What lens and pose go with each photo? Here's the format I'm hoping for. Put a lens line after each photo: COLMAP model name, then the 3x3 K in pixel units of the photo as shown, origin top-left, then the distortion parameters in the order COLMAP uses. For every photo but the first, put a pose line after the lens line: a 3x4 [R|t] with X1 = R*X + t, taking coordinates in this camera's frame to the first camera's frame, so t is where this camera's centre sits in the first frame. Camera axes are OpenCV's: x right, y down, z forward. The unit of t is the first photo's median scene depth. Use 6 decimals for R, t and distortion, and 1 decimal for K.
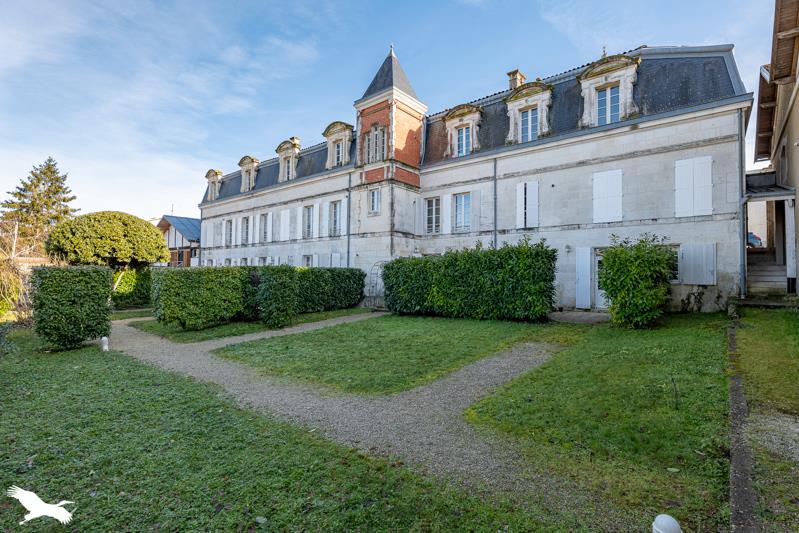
lens RADIAL K [[378.2, 0, 400.1], [0, 378.2, 266.0], [0, 0, 1]] dist [-0.001928, -0.000033]
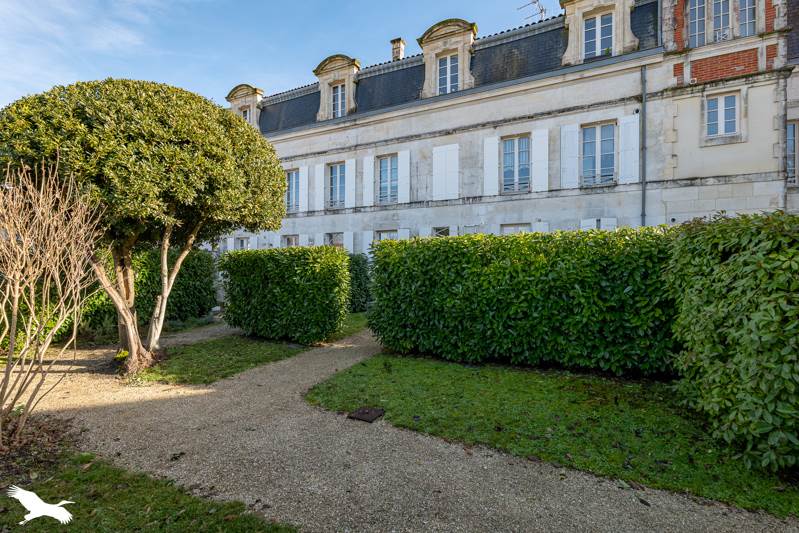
lens RADIAL K [[416.8, 0, 399.2], [0, 416.8, 266.6], [0, 0, 1]] dist [0.003567, -0.000027]
pose [[0.985439, -0.014865, 0.169377, -0.505085], [0.008418, 0.999215, 0.038717, 0.009170], [-0.169819, -0.036727, 0.984791, 0.409464]]
